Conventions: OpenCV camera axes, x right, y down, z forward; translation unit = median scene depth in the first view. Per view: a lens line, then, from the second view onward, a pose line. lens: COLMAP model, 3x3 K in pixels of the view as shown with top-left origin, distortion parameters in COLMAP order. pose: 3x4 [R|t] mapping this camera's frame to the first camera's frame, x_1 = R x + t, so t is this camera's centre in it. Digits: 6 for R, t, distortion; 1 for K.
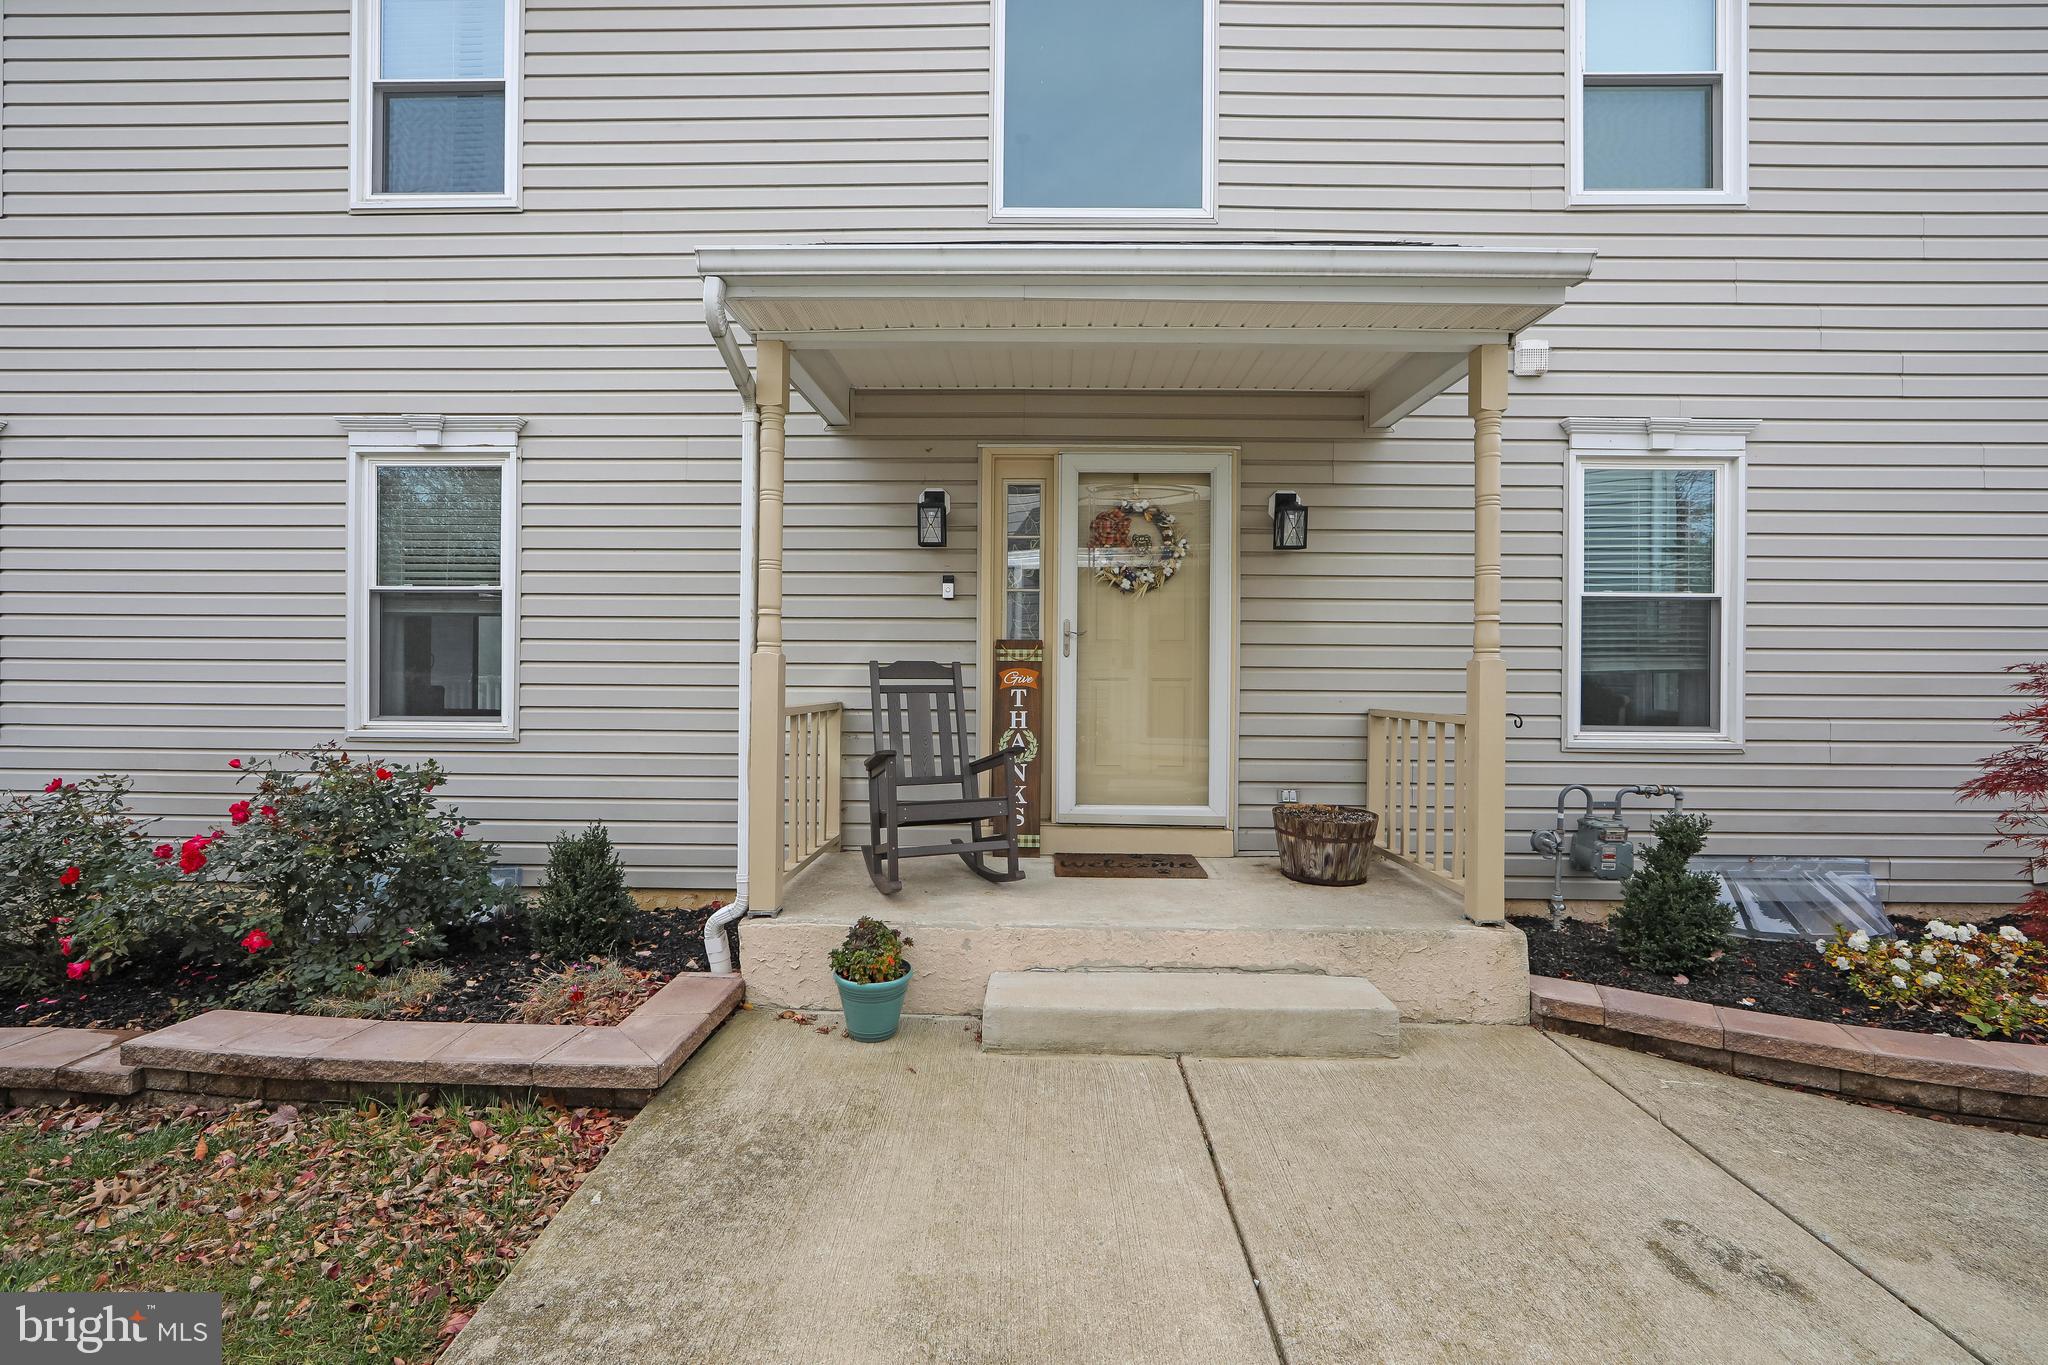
lens RADIAL K [[808.4, 0, 1037.8], [0, 808.4, 696.0], [0, 0, 1]] dist [-0.016996, 0.000074]
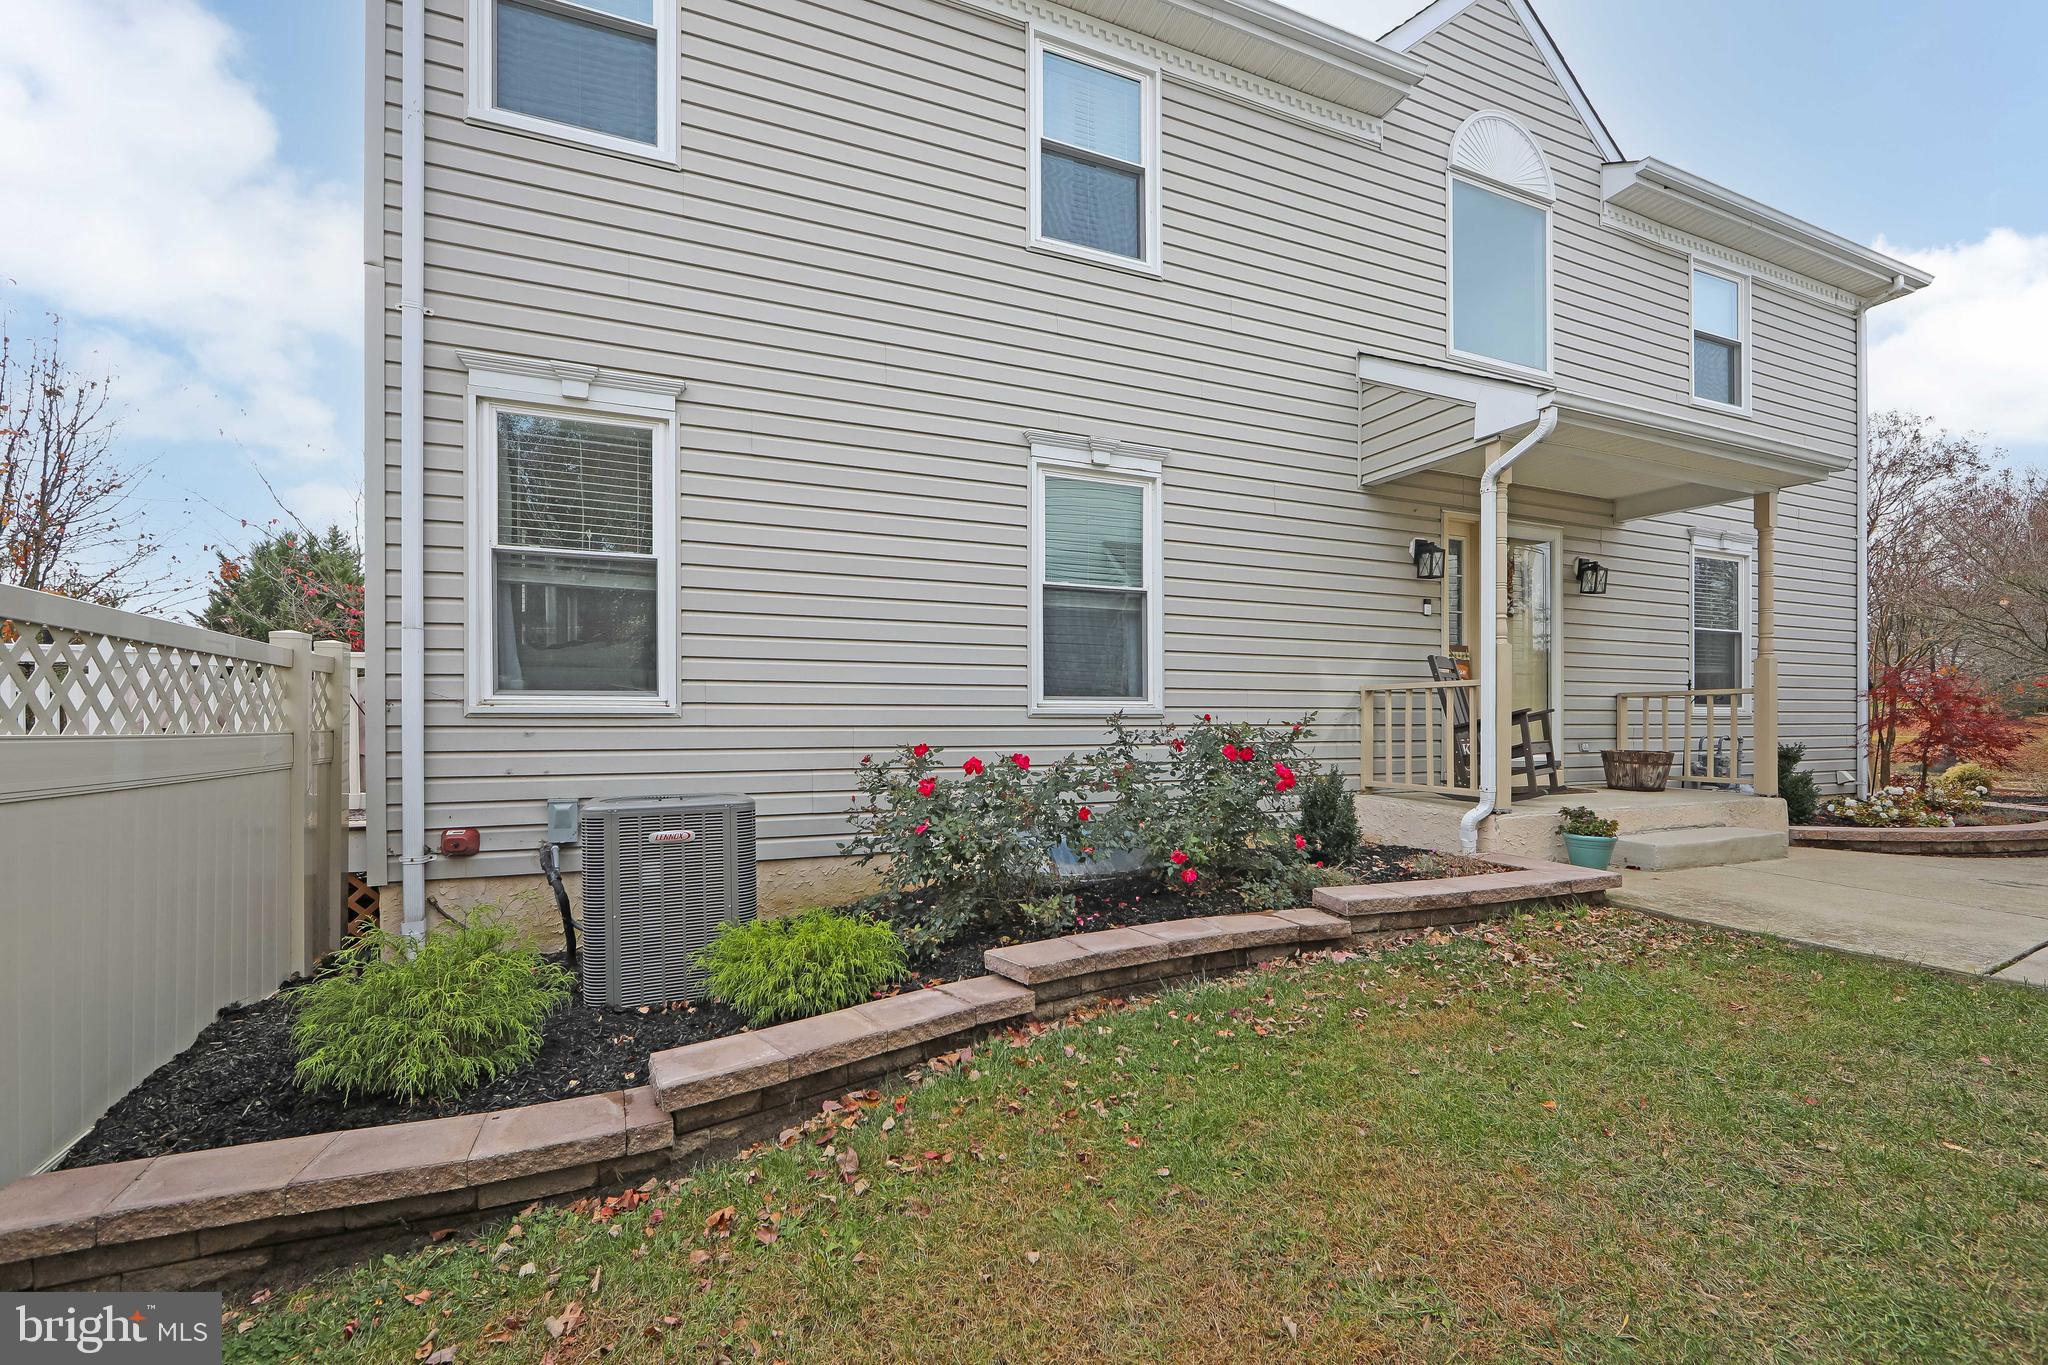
lens RADIAL K [[761.6, 0, 1024.0], [0, 761.6, 682.5], [0, 0, 1]] dist [-0.041246, -0.000025]
pose [[0.932906, 0.004334, 0.360095, -1.251710], [-0.011943, 0.999750, 0.018909, -0.012292], [-0.359922, -0.021941, 0.932724, -0.009379]]
